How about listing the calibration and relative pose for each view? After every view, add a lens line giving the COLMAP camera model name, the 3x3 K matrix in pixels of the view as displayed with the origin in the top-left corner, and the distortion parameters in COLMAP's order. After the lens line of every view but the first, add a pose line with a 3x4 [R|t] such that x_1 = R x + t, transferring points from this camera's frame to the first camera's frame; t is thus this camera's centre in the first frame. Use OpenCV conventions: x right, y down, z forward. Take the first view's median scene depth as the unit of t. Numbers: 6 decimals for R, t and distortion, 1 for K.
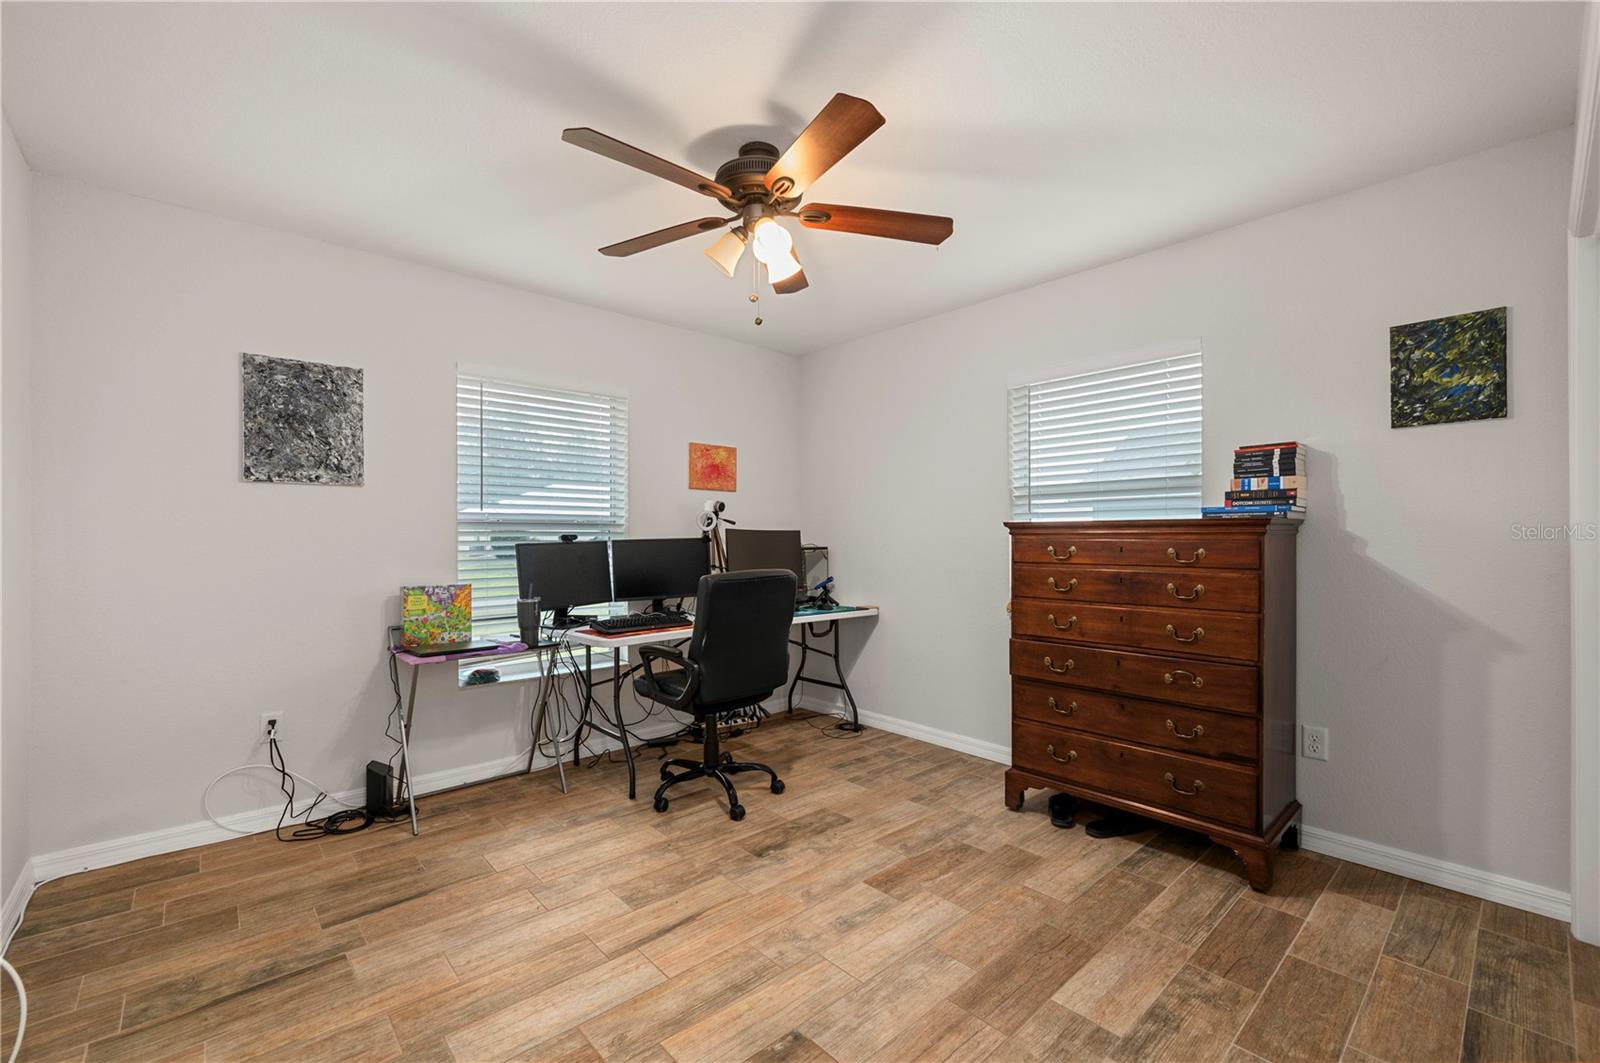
lens RADIAL K [[677.5, 0, 796.4], [0, 677.5, 535.6], [0, 0, 1]] dist [-0.001165, -0.000604]
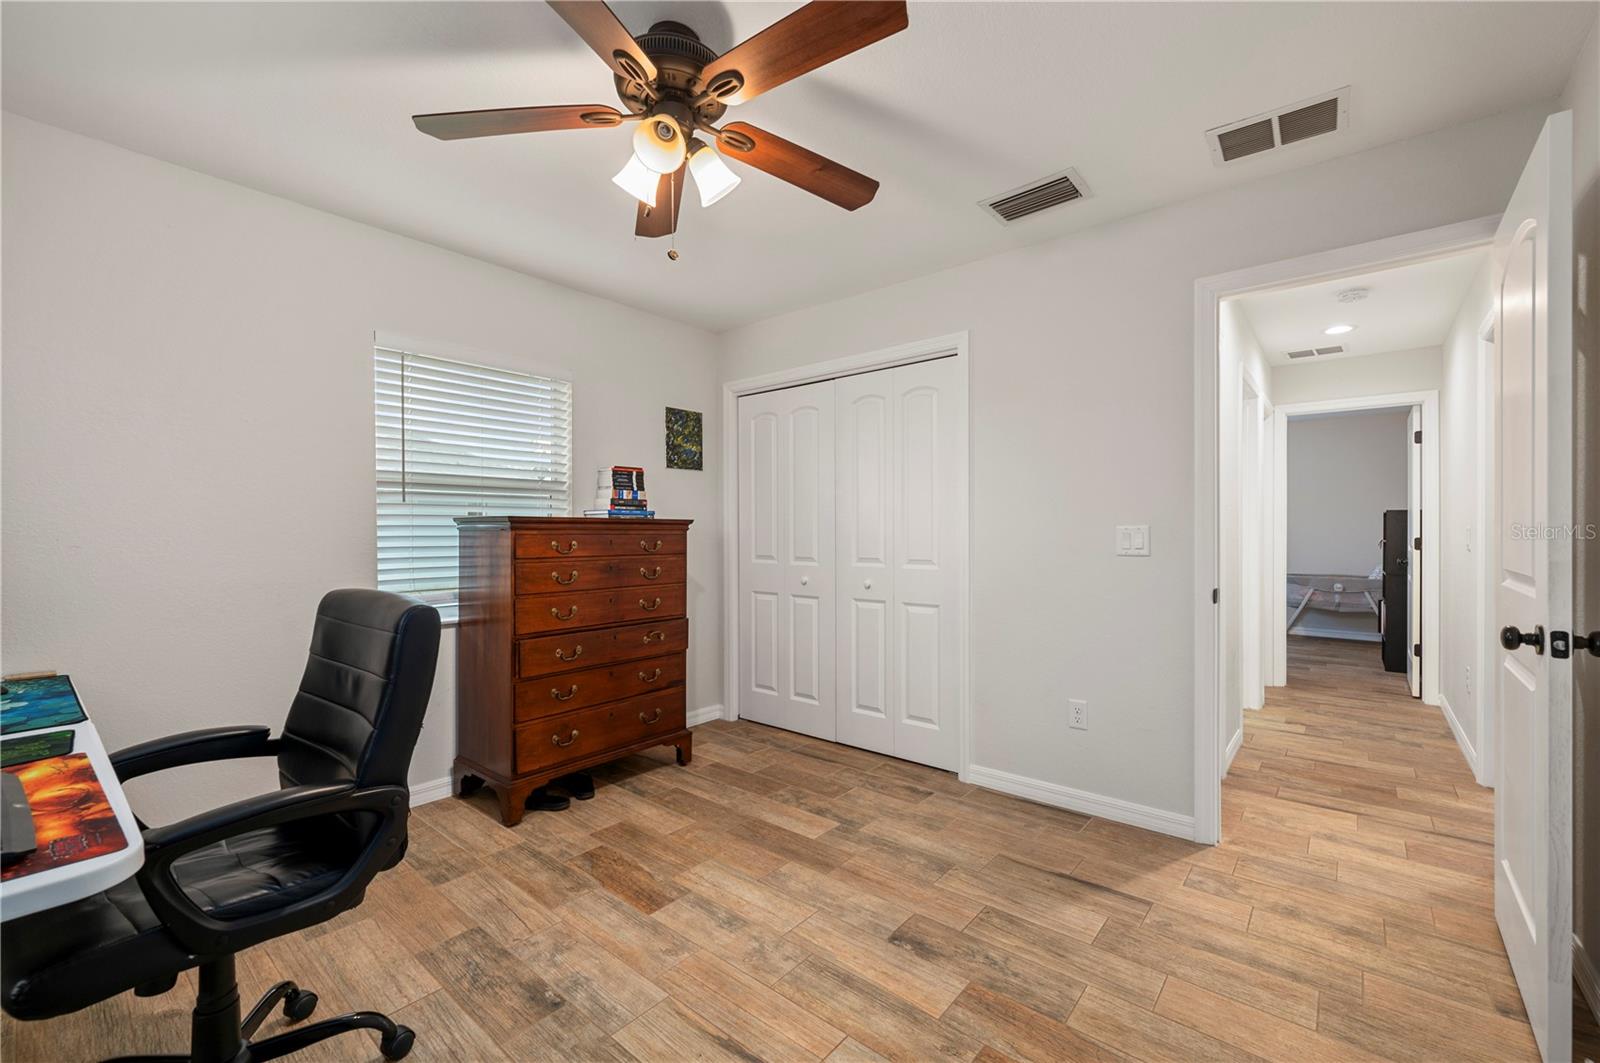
lens RADIAL K [[677.5, 0, 793.1], [0, 677.5, 533.2], [0, 0, 1]] dist [-0.001165, -0.000604]
pose [[-0.154667, 0.000686, 0.987966, -0.824910], [-0.001642, 0.999998, -0.000952, 0.004797], [-0.987965, -0.001769, -0.154666, 0.955311]]
